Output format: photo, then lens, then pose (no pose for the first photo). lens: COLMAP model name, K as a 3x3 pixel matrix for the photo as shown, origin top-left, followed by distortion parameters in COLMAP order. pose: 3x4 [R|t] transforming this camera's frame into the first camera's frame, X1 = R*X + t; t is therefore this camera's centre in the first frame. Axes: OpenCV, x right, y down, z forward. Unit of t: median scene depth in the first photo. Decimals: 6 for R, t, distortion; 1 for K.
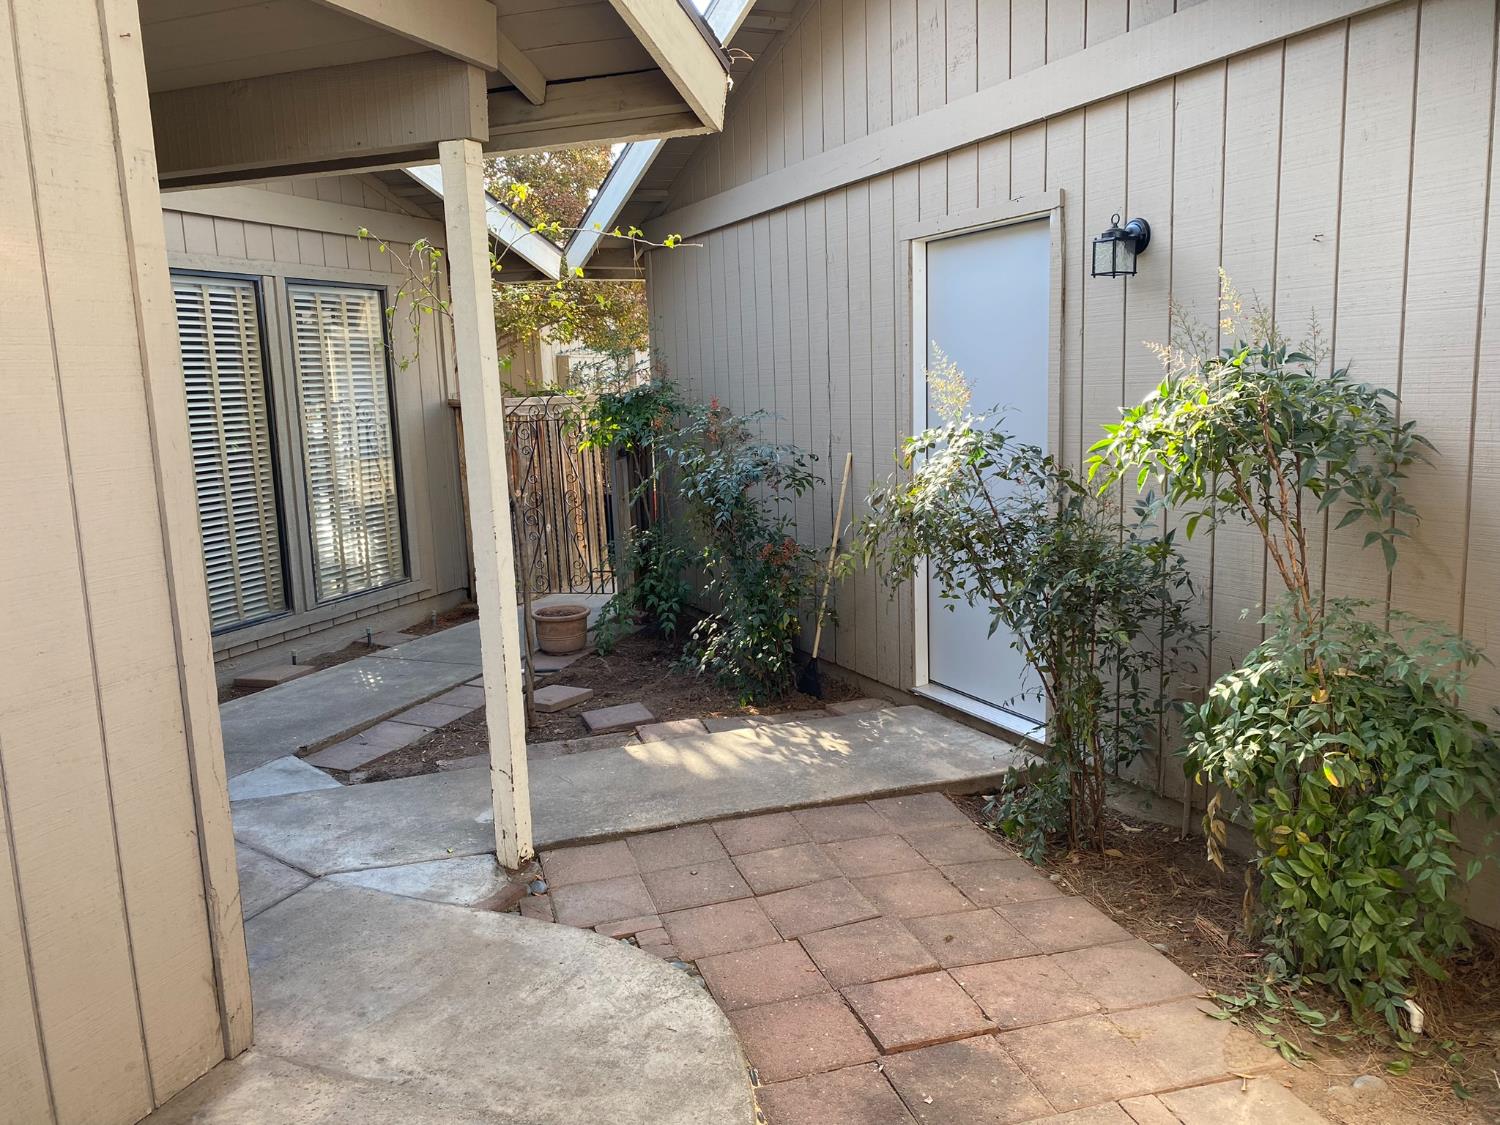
lens RADIAL K [[1146.6, 0, 754.1], [0, 1146.6, 555.4], [0, 0, 1]] dist [0.004012, -0.002106]
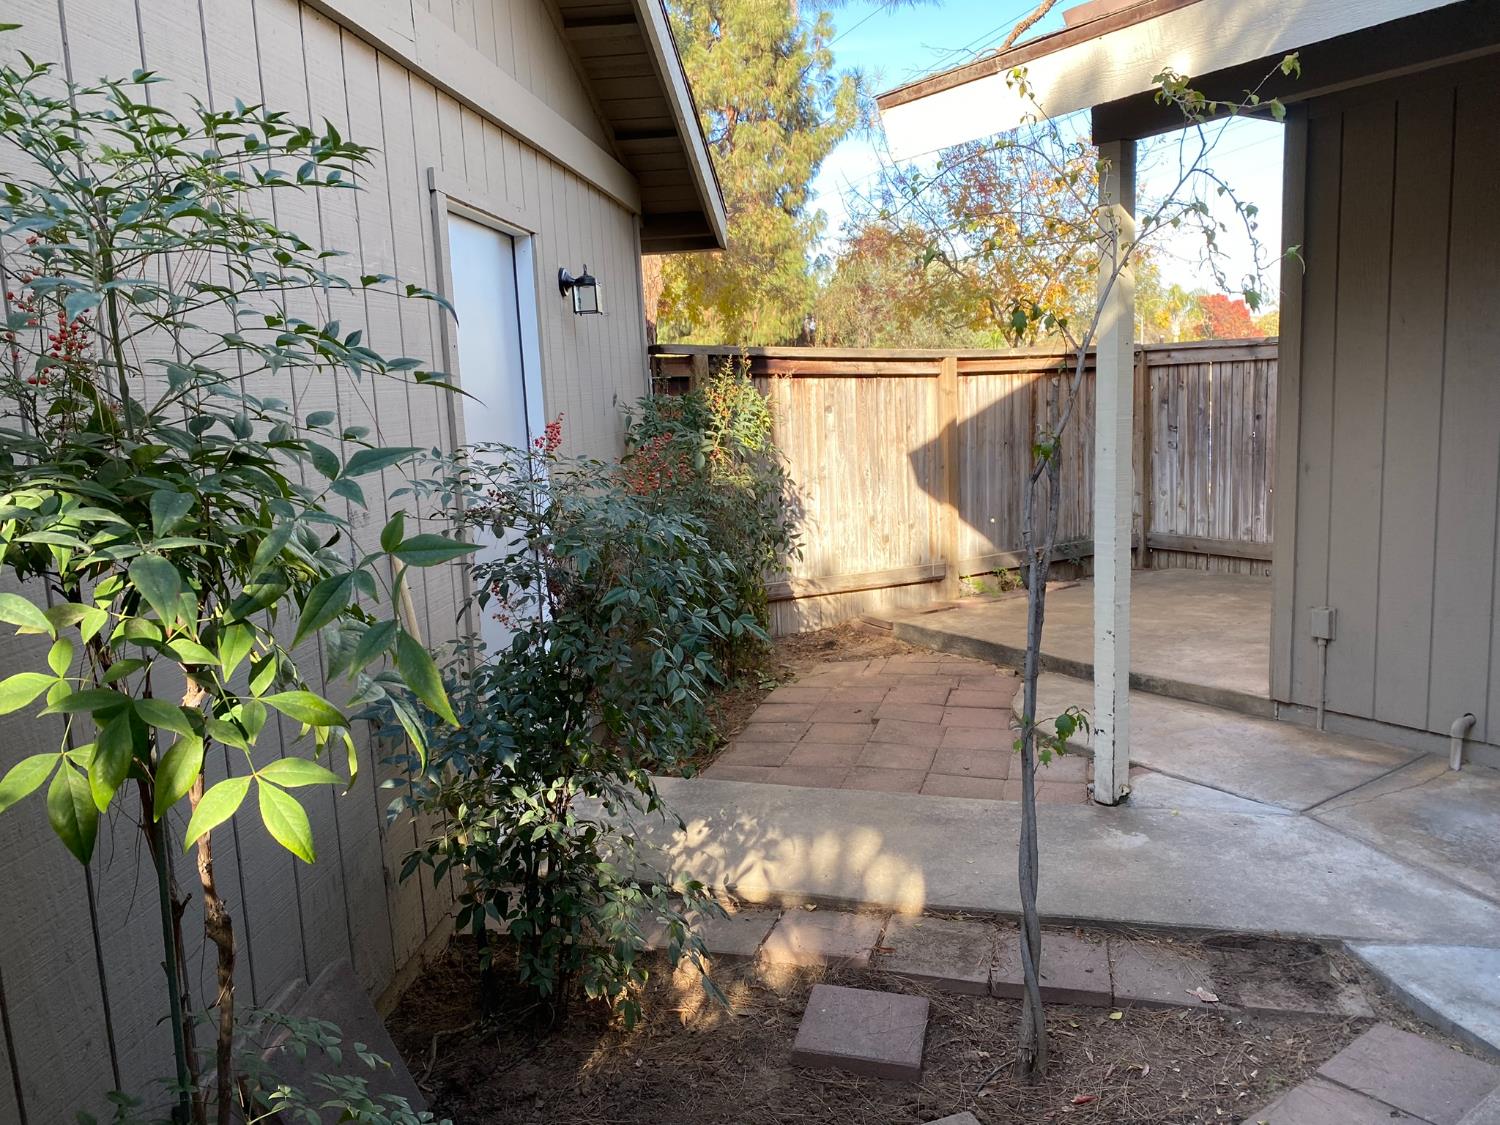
lens RADIAL K [[1146.6, 0, 754.1], [0, 1146.6, 555.4], [0, 0, 1]] dist [0.004012, -0.002106]
pose [[-0.837574, -0.011460, 0.546204, -0.411638], [0.160474, 0.950516, 0.266021, -0.234491], [-0.522224, 0.310464, -0.794289, 1.572372]]
